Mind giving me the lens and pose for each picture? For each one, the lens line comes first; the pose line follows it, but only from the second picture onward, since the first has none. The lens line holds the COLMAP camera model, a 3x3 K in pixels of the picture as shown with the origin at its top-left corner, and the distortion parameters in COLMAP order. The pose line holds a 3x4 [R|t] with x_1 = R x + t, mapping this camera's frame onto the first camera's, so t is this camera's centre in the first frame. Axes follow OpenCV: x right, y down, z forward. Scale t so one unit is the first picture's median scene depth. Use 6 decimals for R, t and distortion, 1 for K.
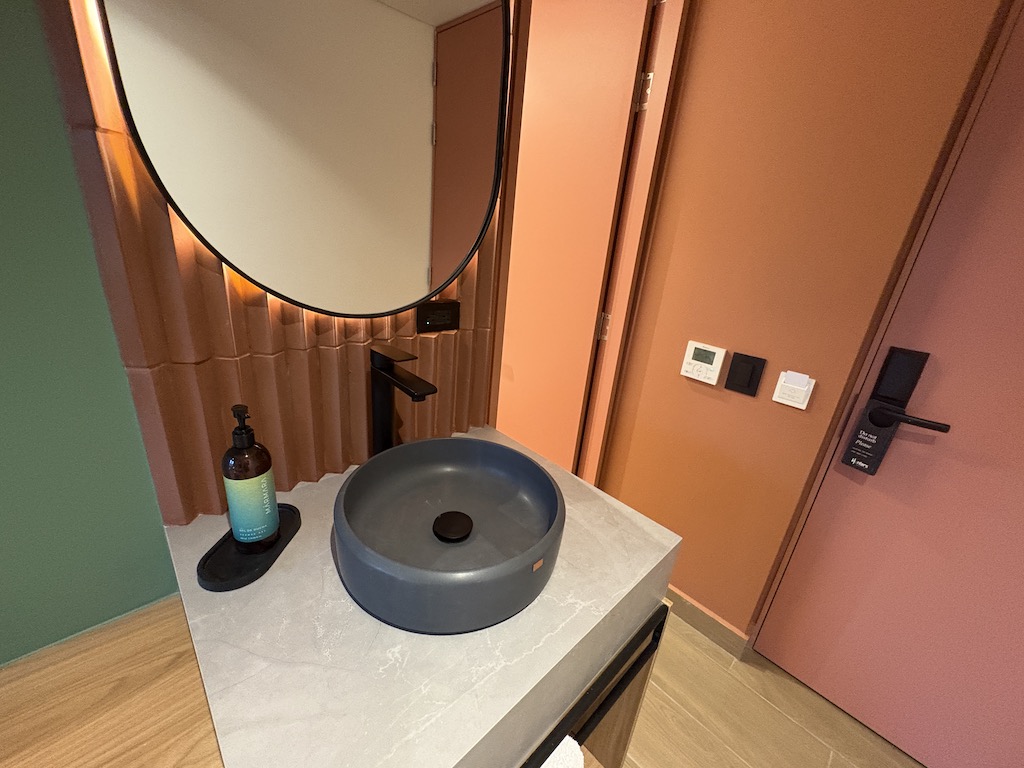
lens RADIAL K [[409.5, 0, 512.4], [0, 409.5, 382.1], [0, 0, 1]] dist [0.000849, -0.000166]
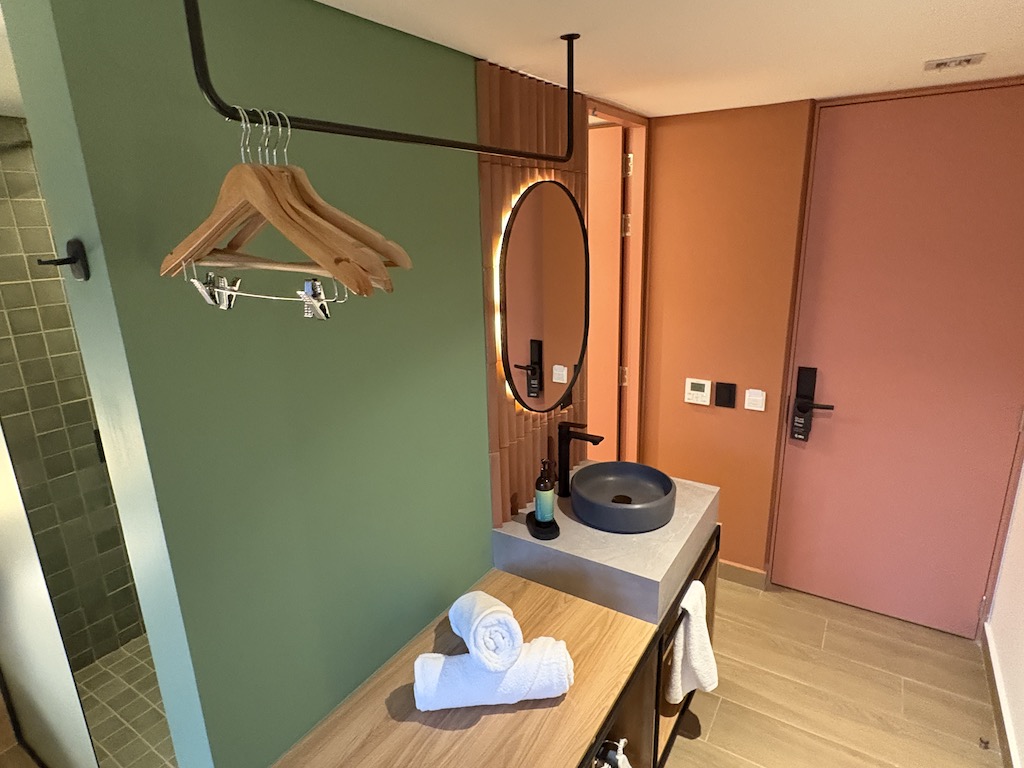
lens RADIAL K [[580.8, 0, 507.6], [0, 580.8, 377.9], [0, 0, 1]] dist [-0.000261, 0.000718]
pose [[0.966347, -0.177027, 0.186639, -0.706632], [0.191334, 0.979596, -0.061511, -0.118015], [-0.171941, 0.095151, 0.980501, -1.146574]]
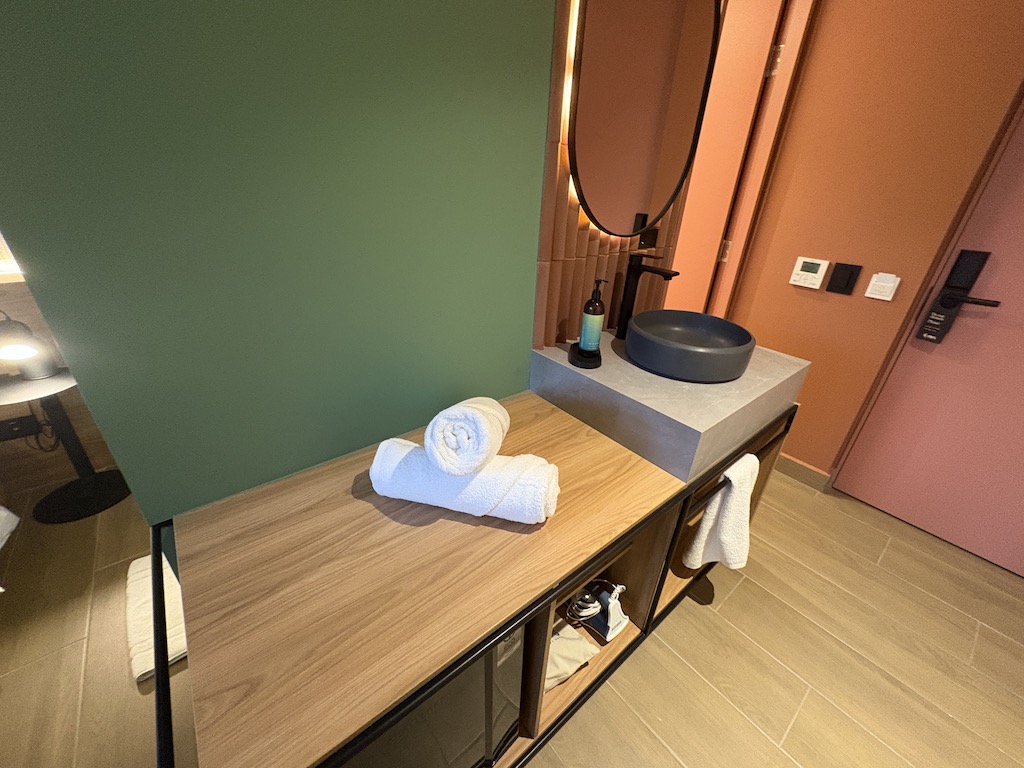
lens RADIAL K [[409.5, 0, 511.8], [0, 409.5, 381.9], [0, 0, 1]] dist [0.000849, -0.000166]
pose [[0.994911, -0.008146, -0.100430, -0.448127], [0.019216, 0.993773, 0.109756, 0.170213], [0.098911, -0.111128, 0.988872, -0.560596]]
